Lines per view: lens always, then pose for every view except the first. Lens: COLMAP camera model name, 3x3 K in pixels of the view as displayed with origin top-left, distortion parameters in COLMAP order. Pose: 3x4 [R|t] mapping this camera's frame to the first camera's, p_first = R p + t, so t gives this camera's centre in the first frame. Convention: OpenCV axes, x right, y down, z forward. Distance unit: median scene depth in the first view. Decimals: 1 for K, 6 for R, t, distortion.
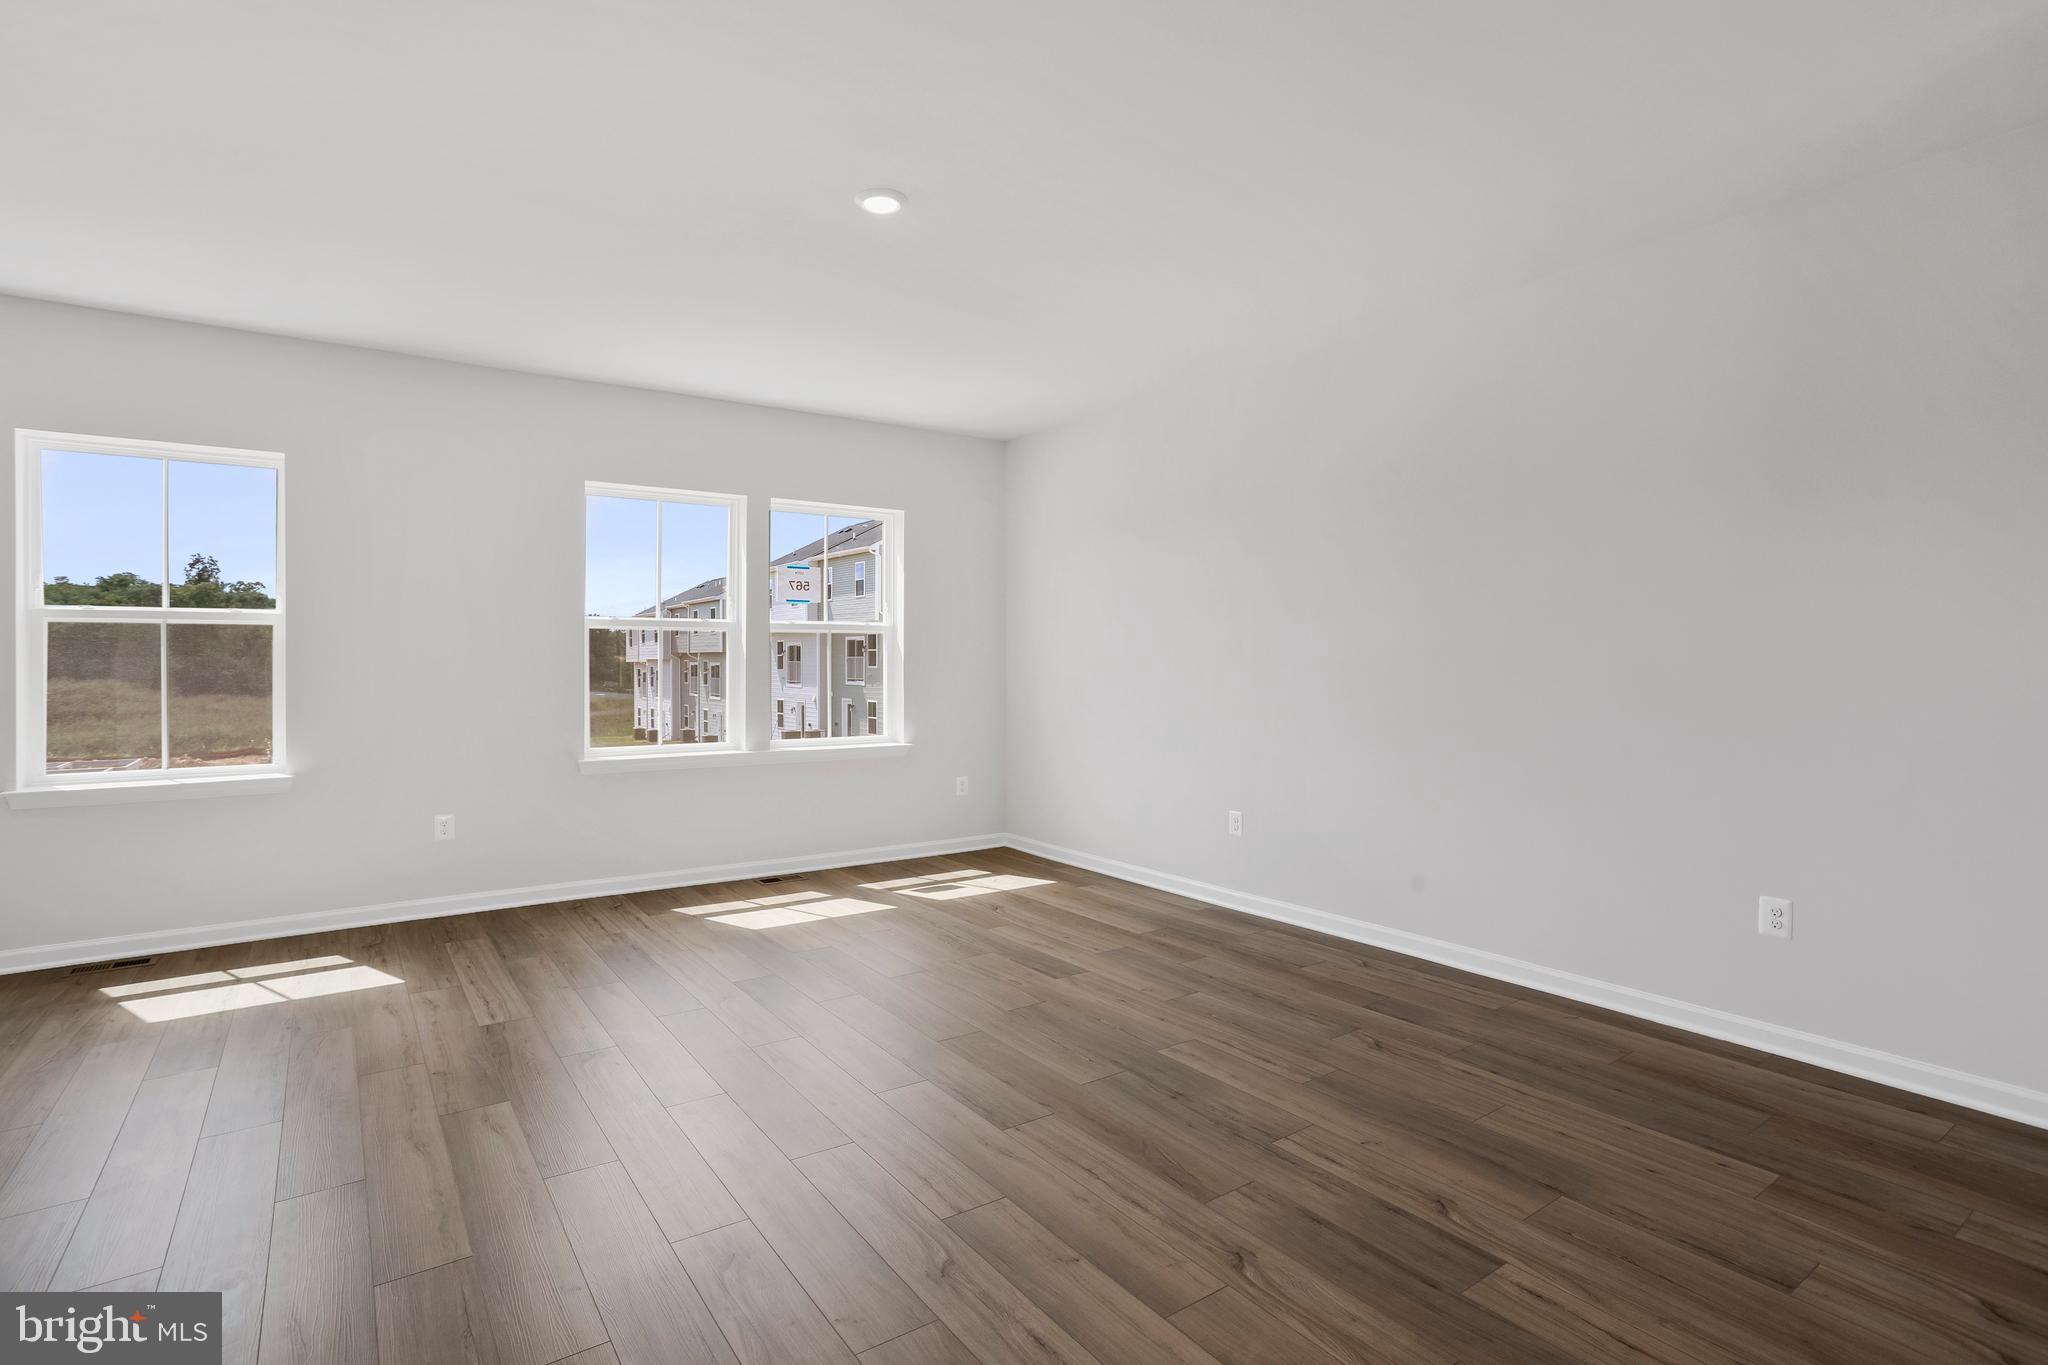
lens RADIAL K [[991.9, 0, 1021.2], [0, 991.9, 667.9], [0, 0, 1]] dist [-0.056356, 0.027178]
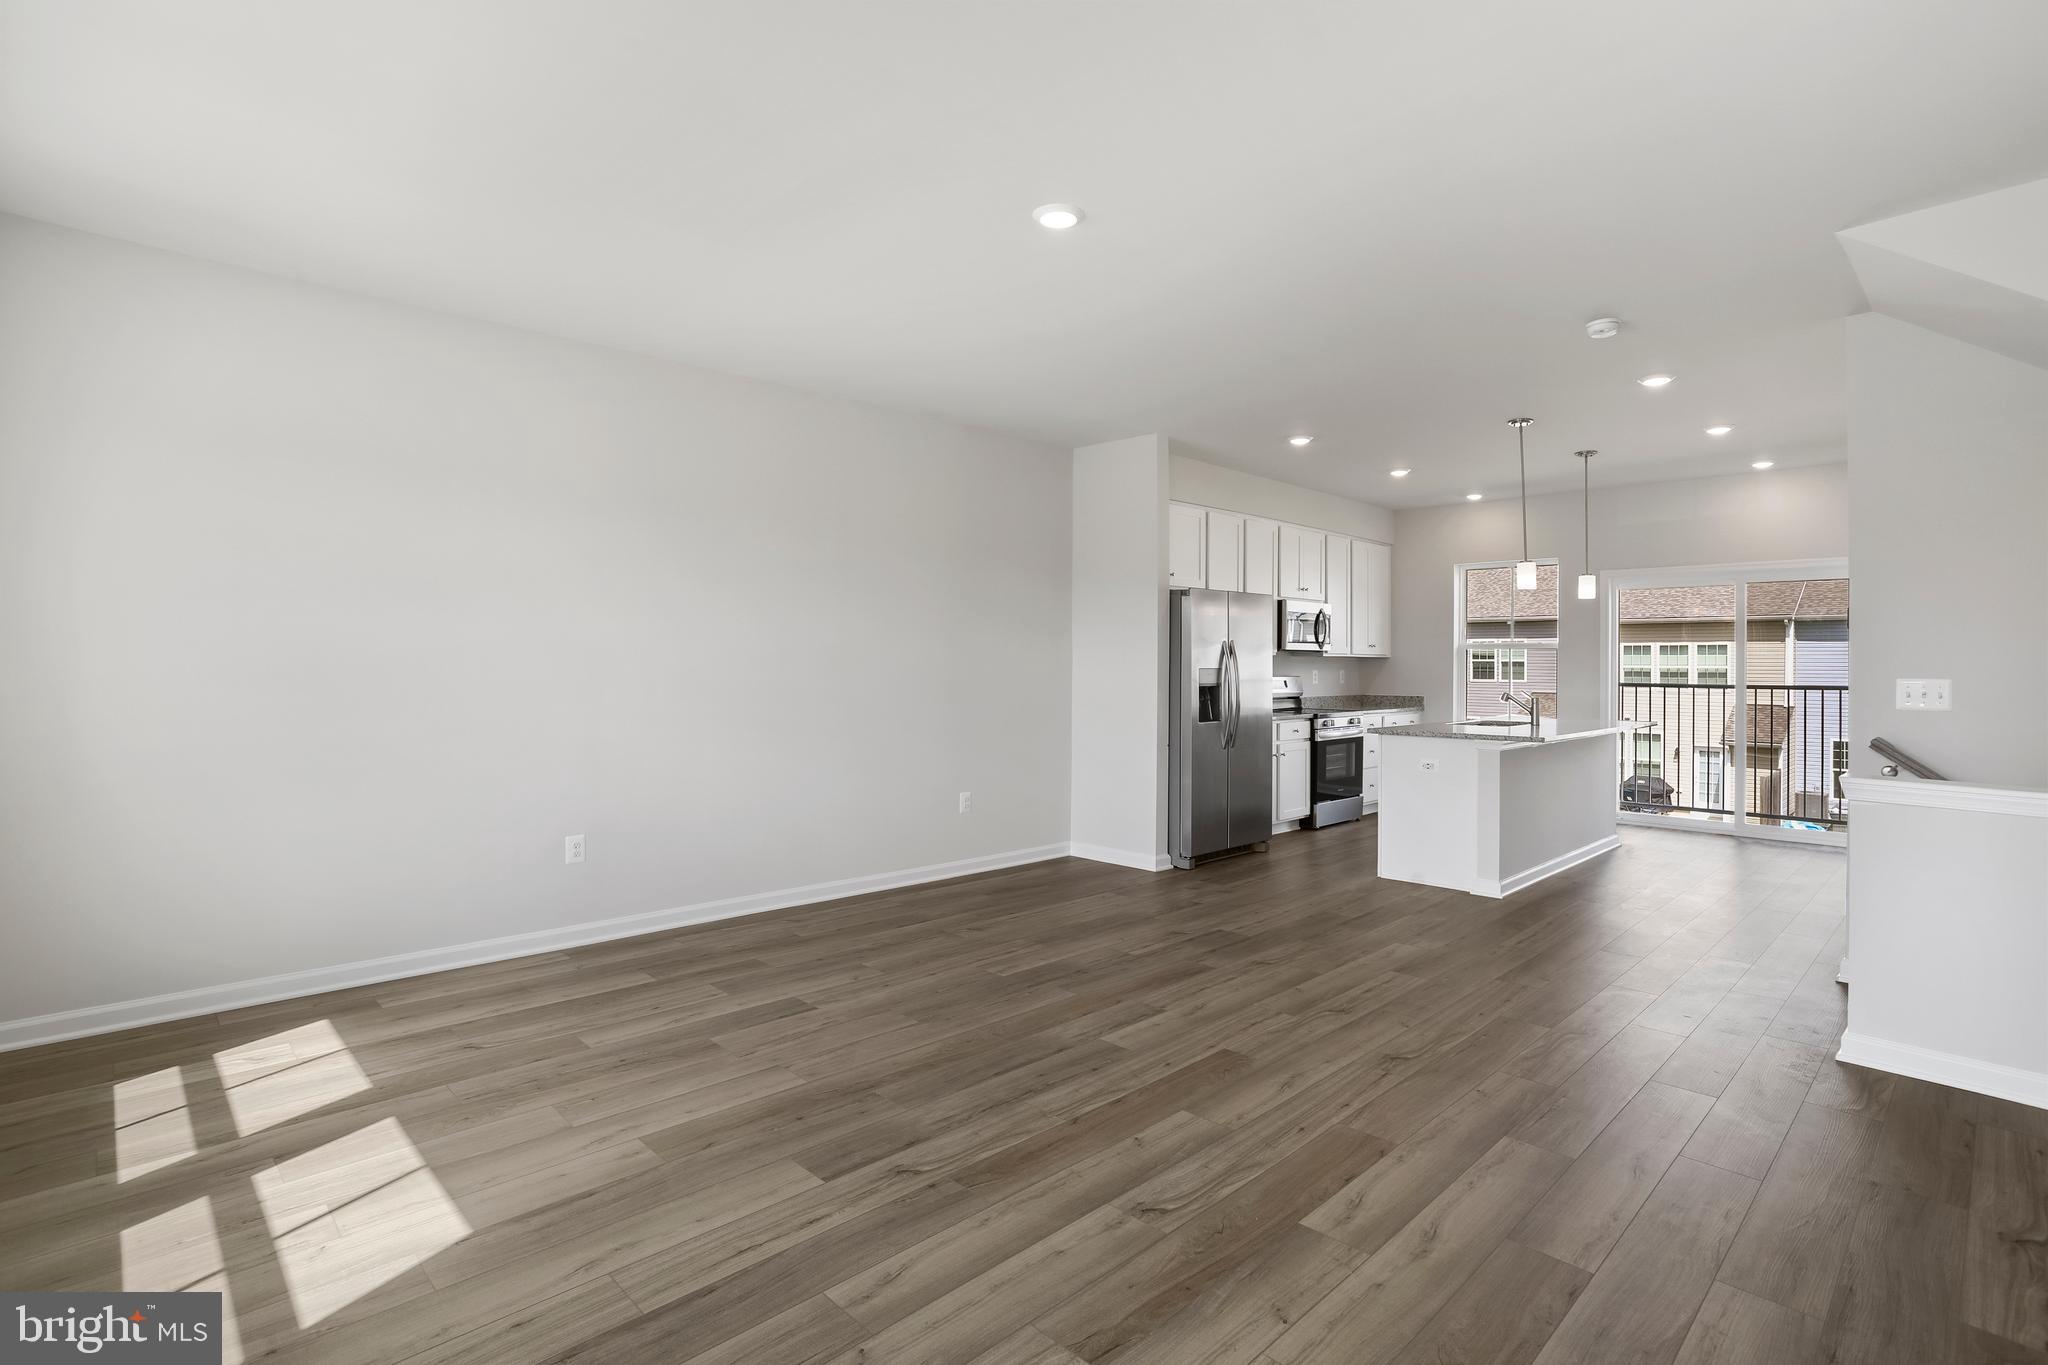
lens RADIAL K [[991.9, 0, 1002.6], [0, 991.9, 681.0], [0, 0, 1]] dist [-0.056356, 0.027178]
pose [[-0.140432, -0.017068, 0.989943, -0.867745], [0.003881, 0.999834, 0.017789, -0.010035], [-0.990083, 0.006340, -0.140343, 0.916528]]
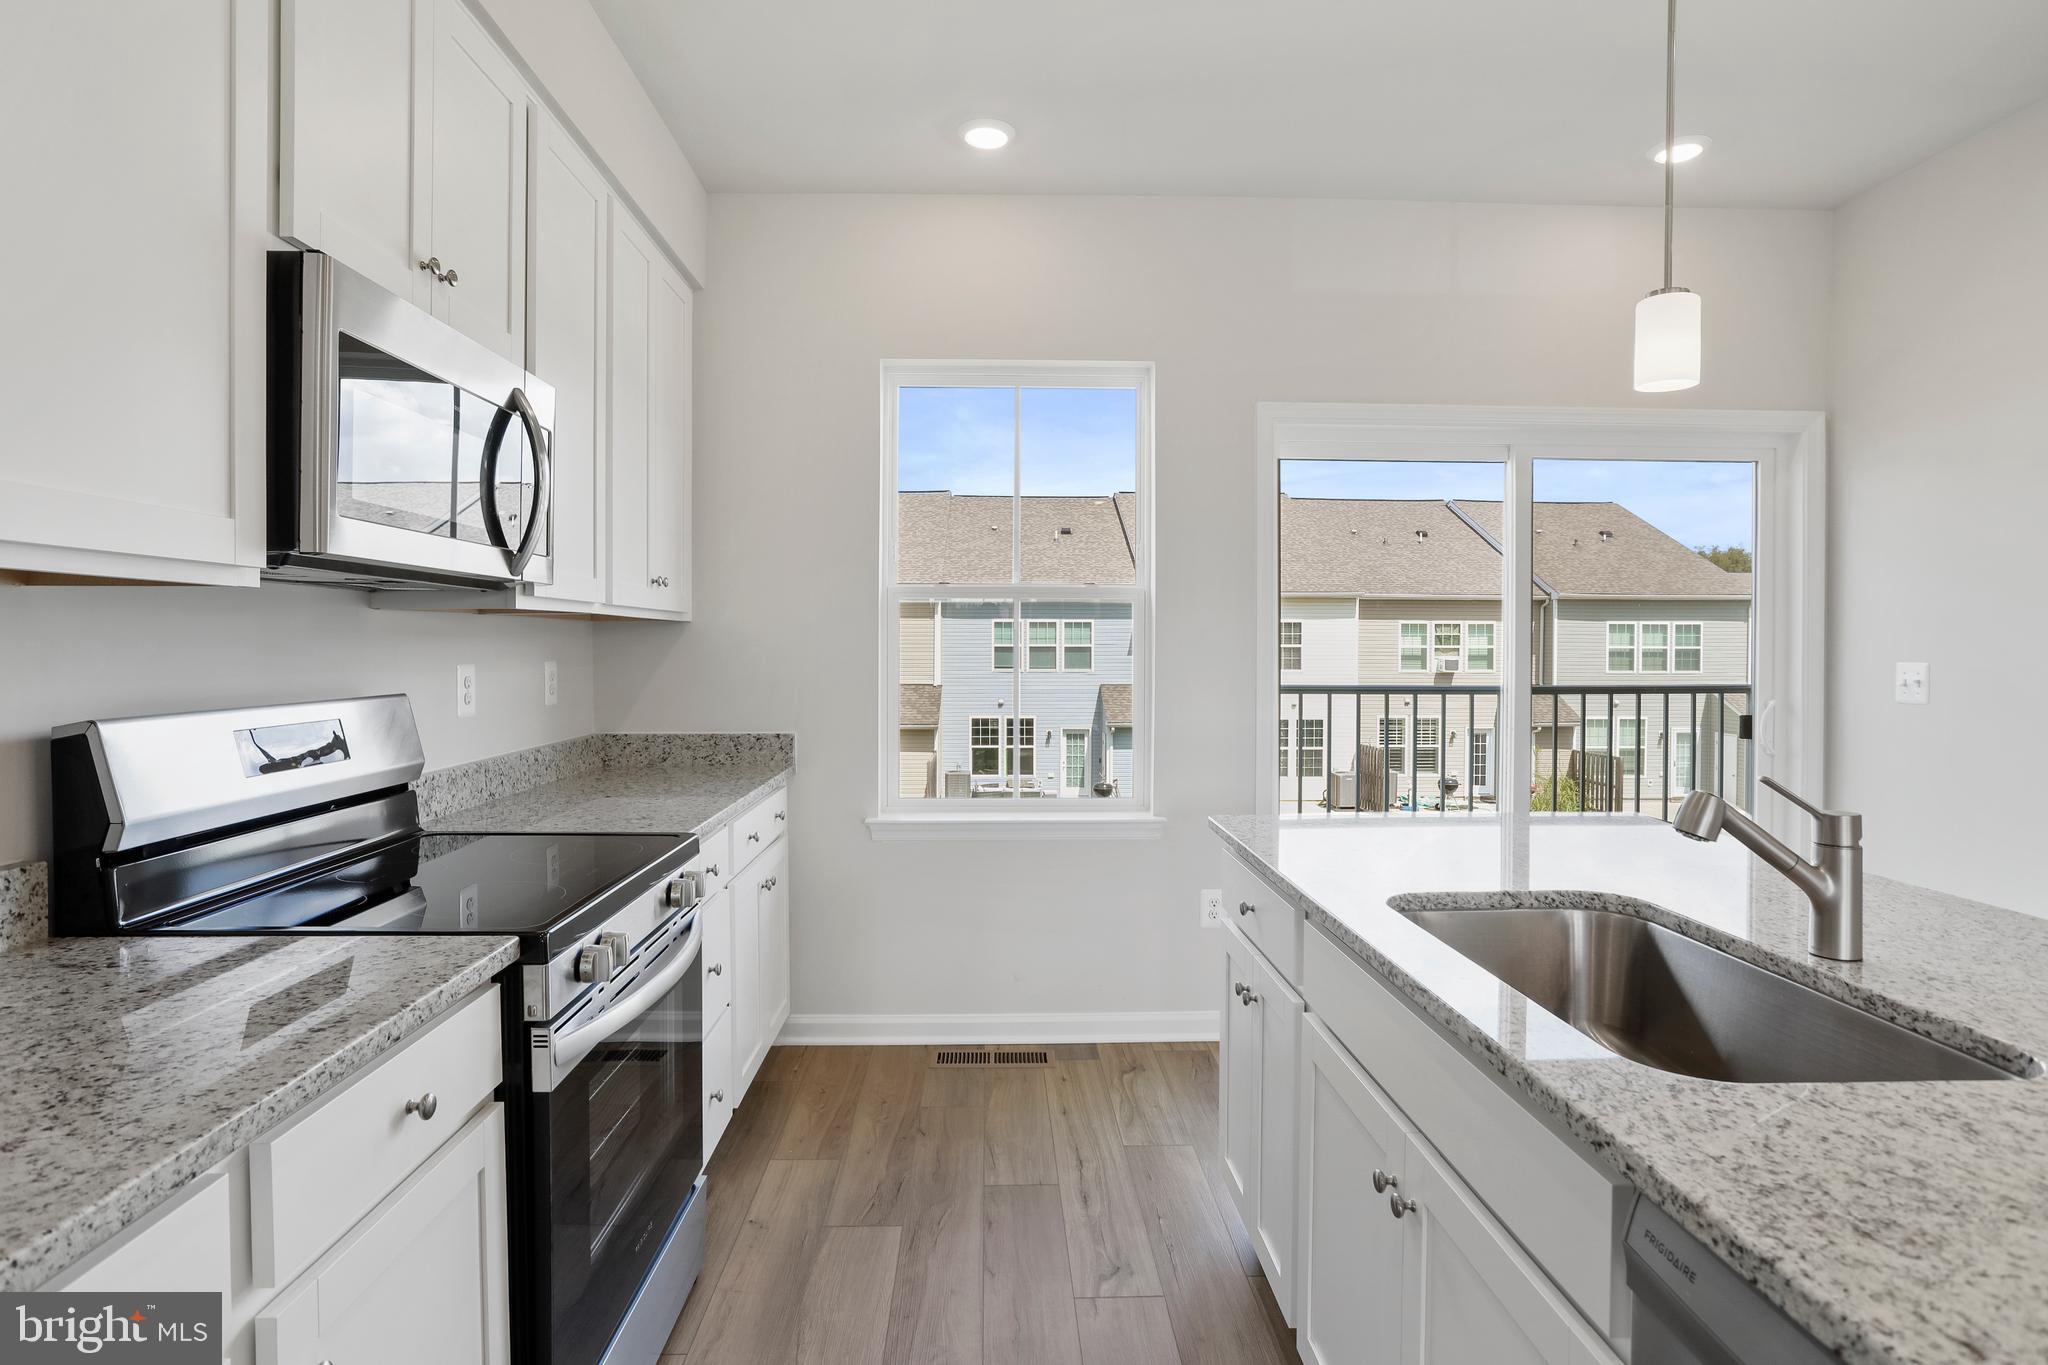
lens RADIAL K [[1068.5, 0, 1003.4], [0, 1068.5, 652.5], [0, 0, 1]] dist [-0.020530, 0.002875]
pose [[-0.824230, -0.004014, 0.566241, 0.565985], [0.003916, 0.999911, 0.012788, -0.005790], [-0.566242, 0.012758, -0.824140, 0.267849]]
